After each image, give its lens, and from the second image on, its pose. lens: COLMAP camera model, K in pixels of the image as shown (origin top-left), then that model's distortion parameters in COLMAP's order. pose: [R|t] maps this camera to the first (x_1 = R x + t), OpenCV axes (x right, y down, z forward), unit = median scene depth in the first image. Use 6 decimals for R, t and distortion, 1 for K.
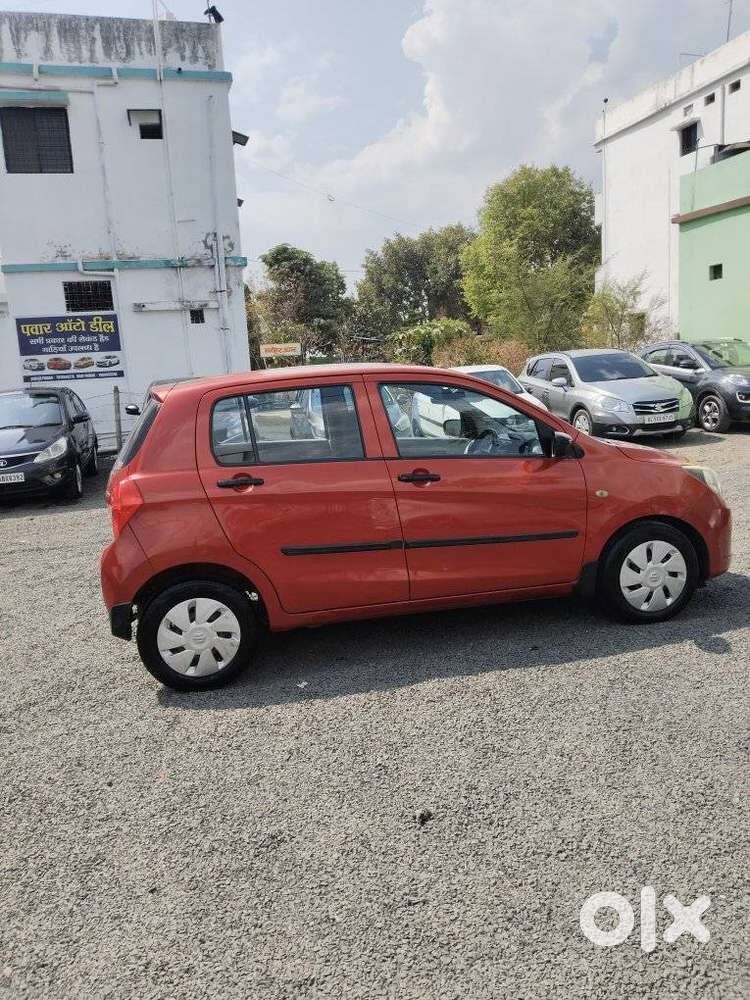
lens RADIAL K [[795.6, 0, 375.0], [0, 795.6, 500.0], [0, 0, 1]] dist [0.030844, -0.058827]
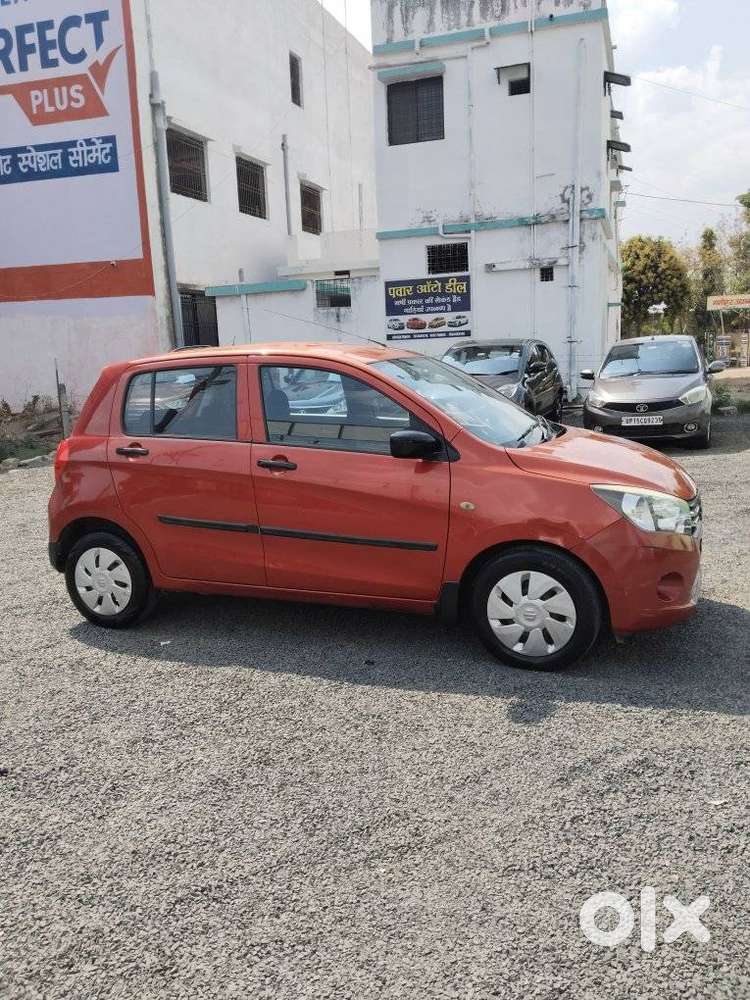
lens RADIAL K [[795.6, 0, 375.0], [0, 795.6, 500.0], [0, 0, 1]] dist [0.030844, -0.058827]
pose [[0.821113, 0.128000, -0.556228, 0.191641], [-0.095357, 0.991597, 0.087419, -0.022147], [0.562743, -0.018741, 0.826419, 0.069907]]
